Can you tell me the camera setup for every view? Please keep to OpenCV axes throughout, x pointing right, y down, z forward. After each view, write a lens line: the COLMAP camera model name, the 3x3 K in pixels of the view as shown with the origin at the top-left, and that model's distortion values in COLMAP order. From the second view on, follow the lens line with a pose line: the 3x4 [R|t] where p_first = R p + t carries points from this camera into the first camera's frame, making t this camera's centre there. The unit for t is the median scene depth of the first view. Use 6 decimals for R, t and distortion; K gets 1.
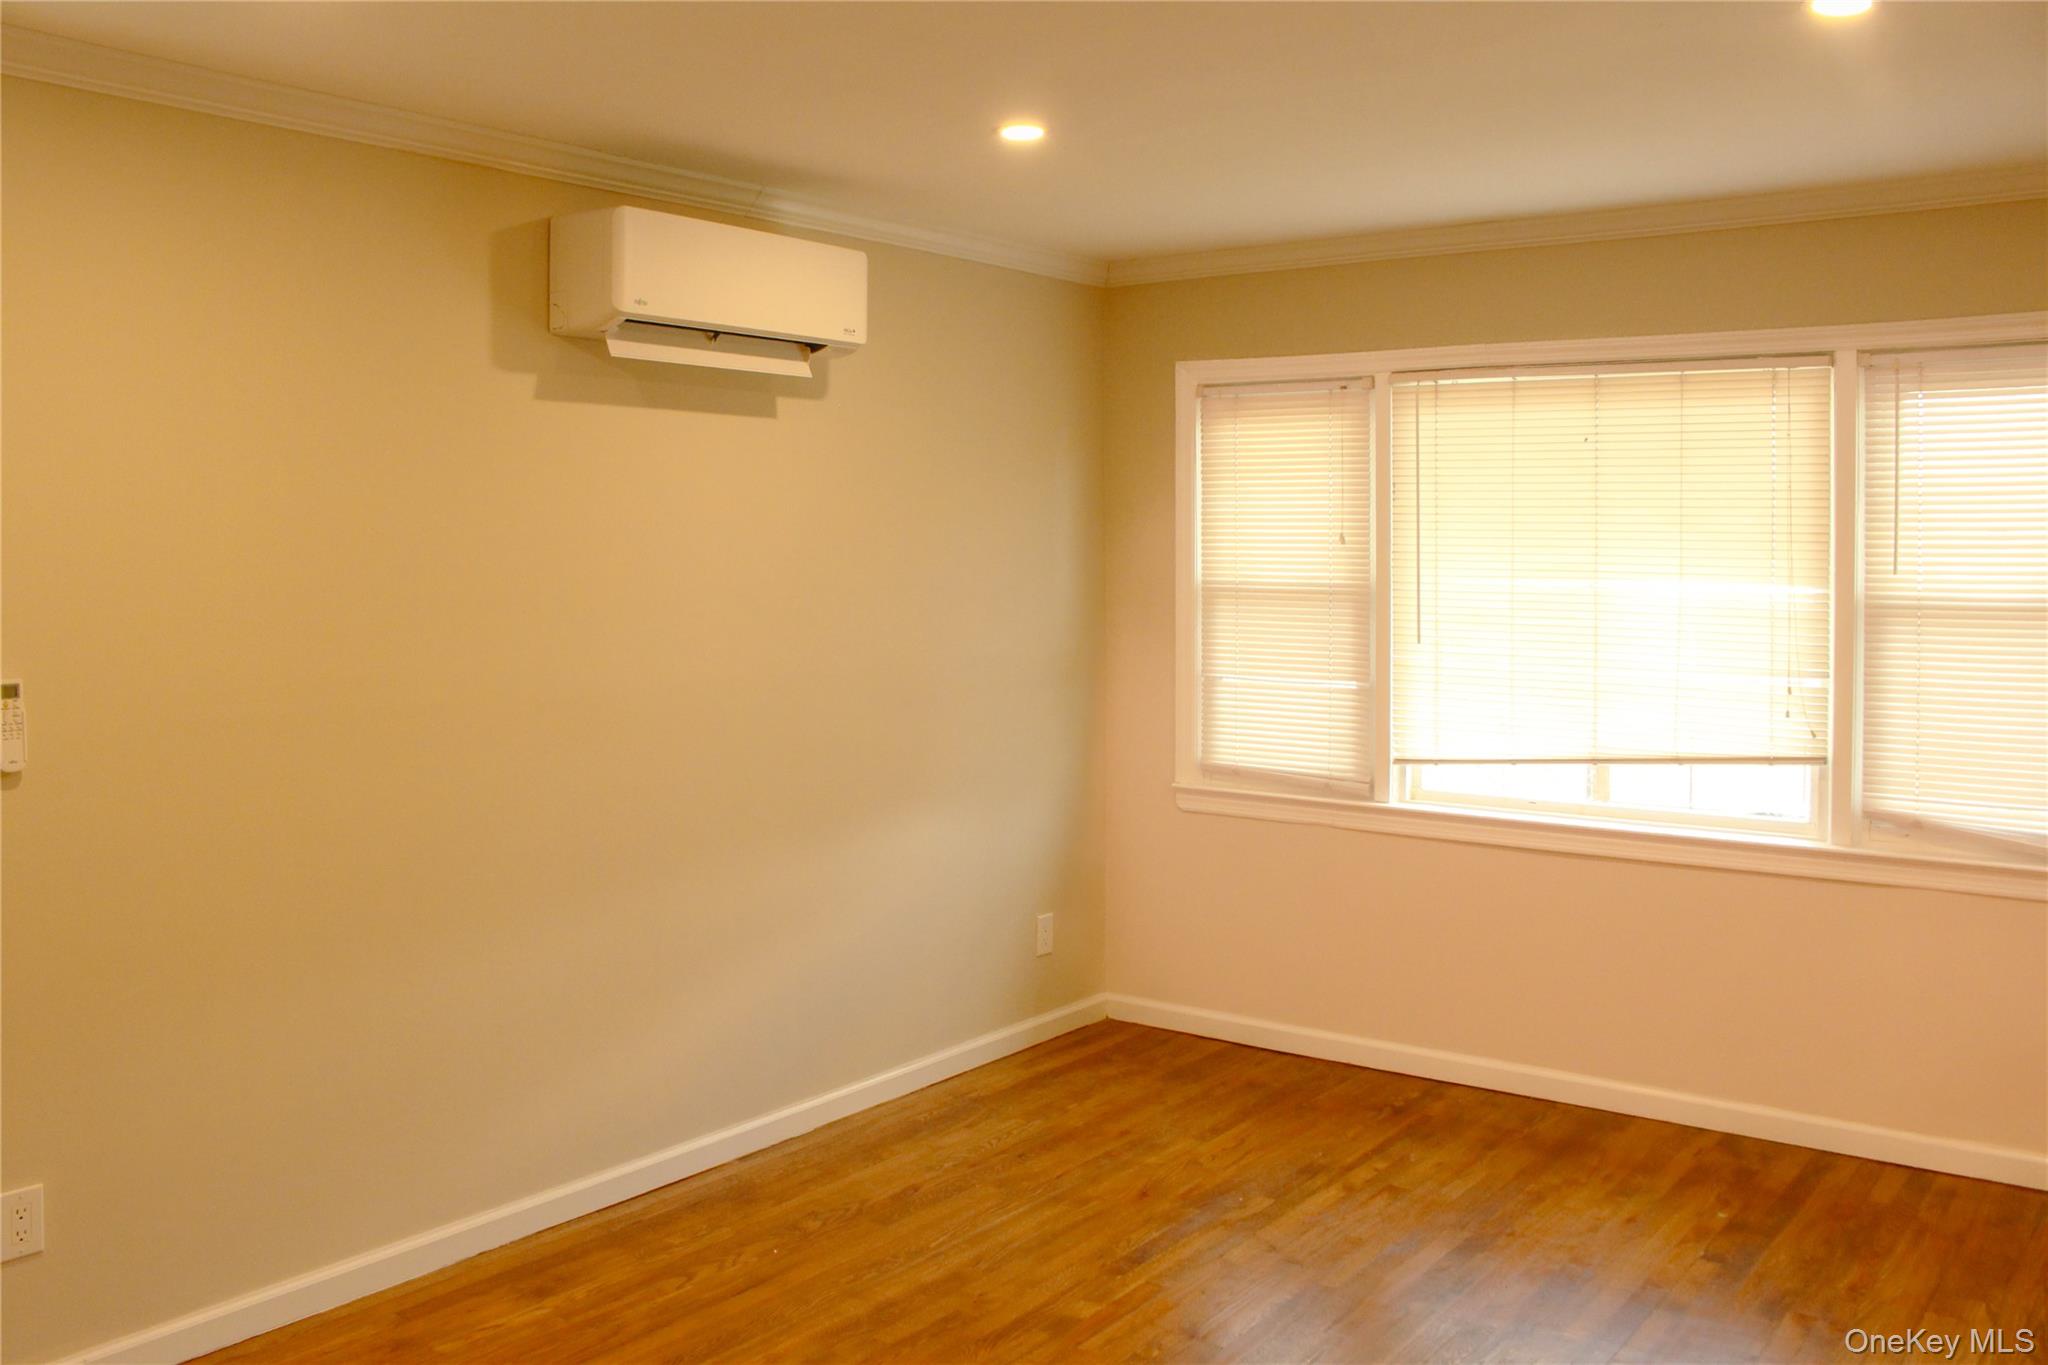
lens RADIAL K [[1764.1, 0, 1018.2], [0, 1764.1, 598.6], [0, 0, 1]] dist [-0.101559, 0.073354]
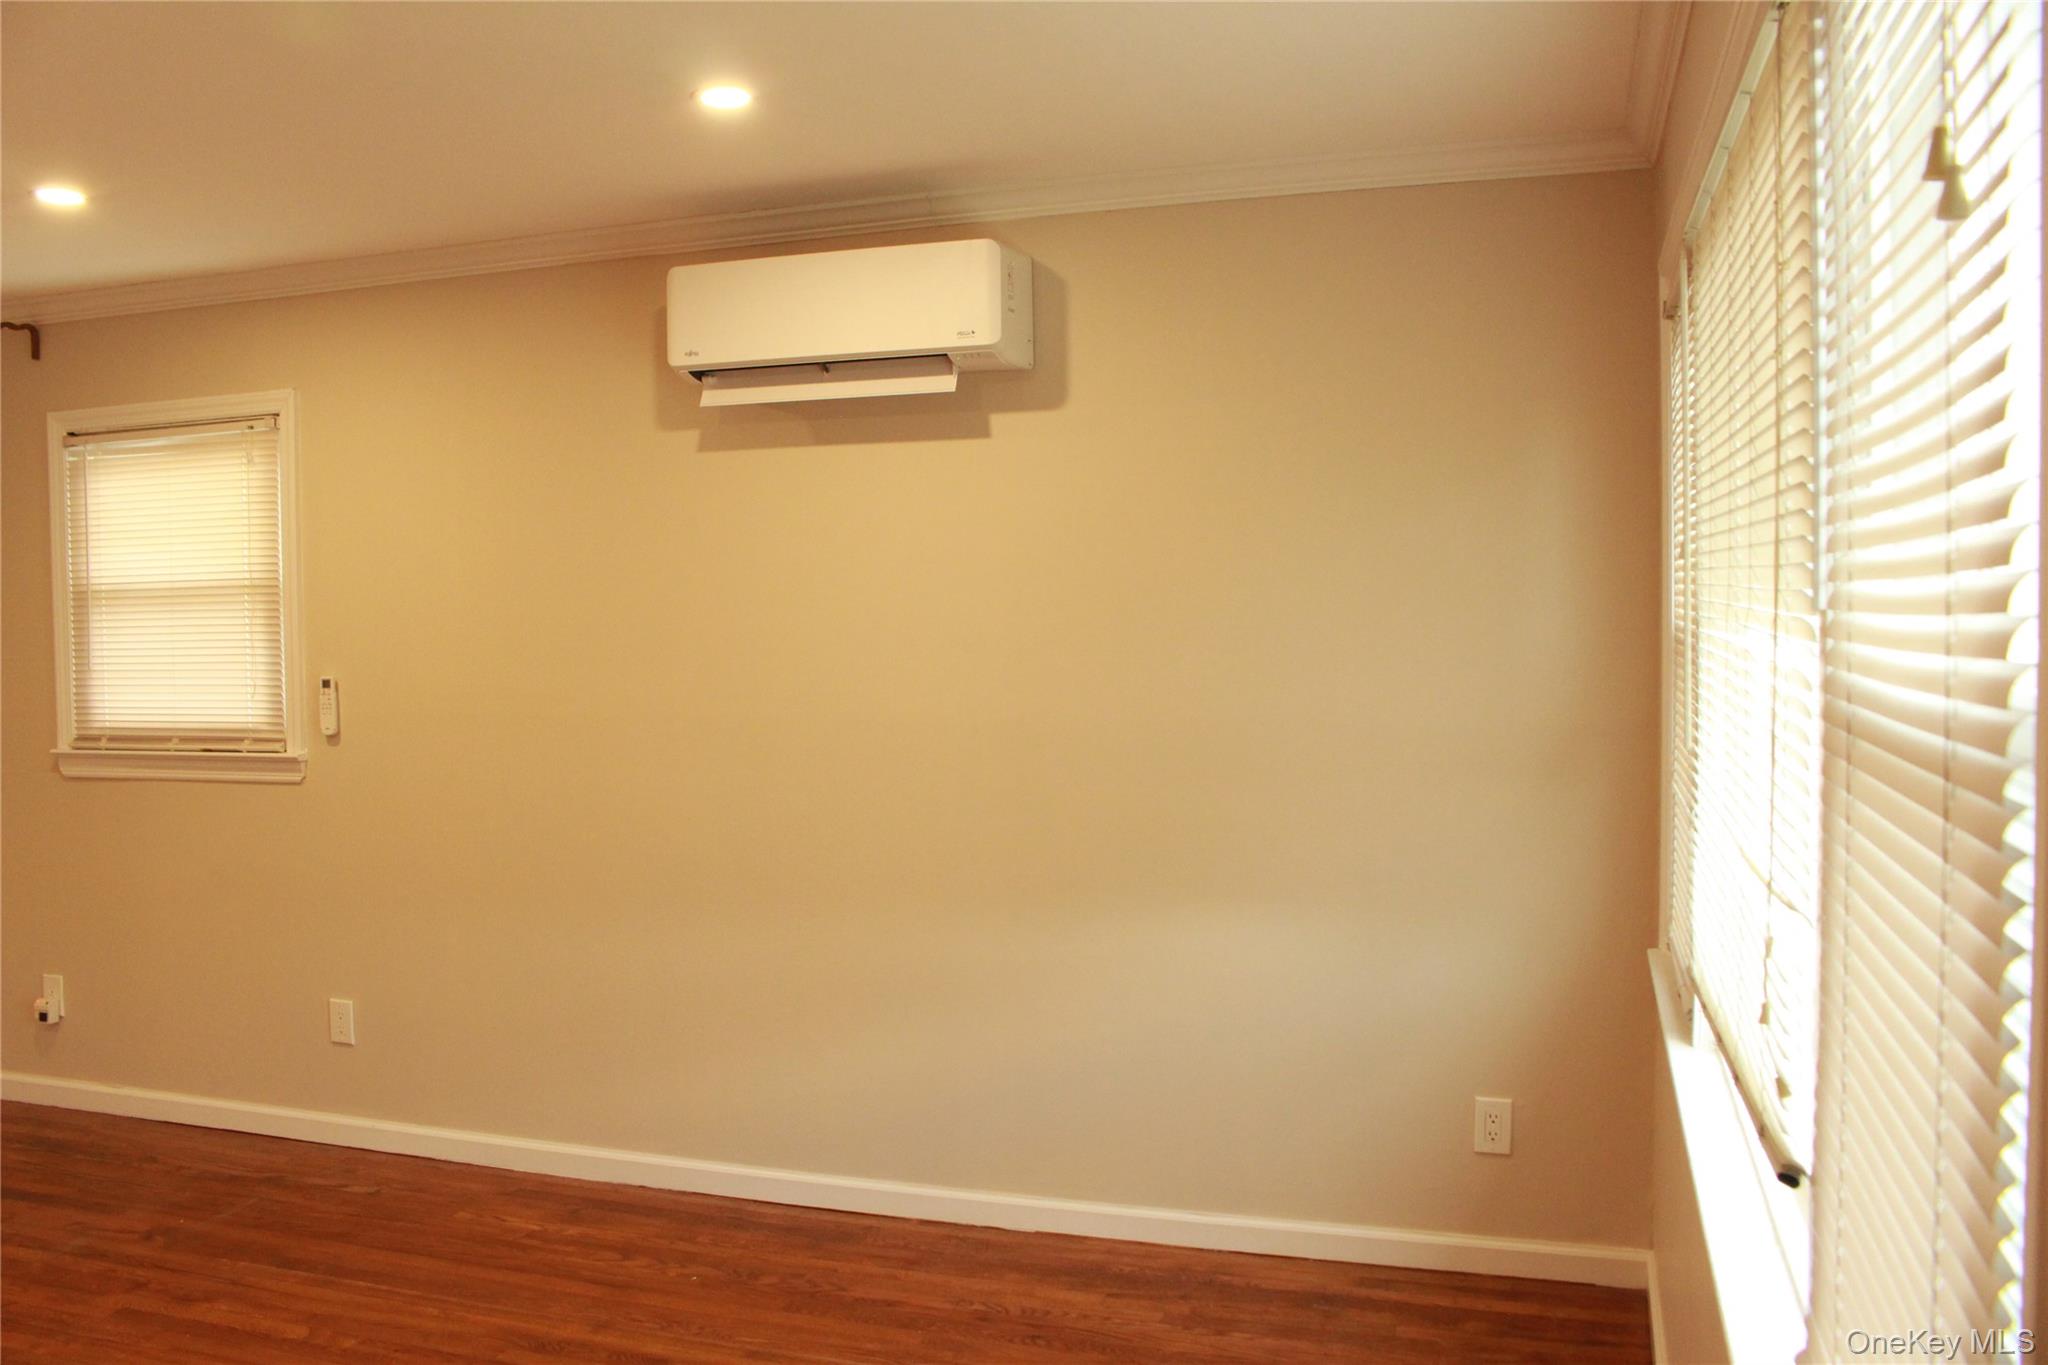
lens RADIAL K [[1695.7, 0, 1024.0], [0, 1695.7, 682.5], [0, 0, 1]] dist [-0.107933, 0.001131]
pose [[0.317134, 0.038263, -0.947609, 0.776788], [-0.015316, 0.999262, 0.035223, -0.007810], [0.948257, 0.003343, 0.317486, 0.820581]]
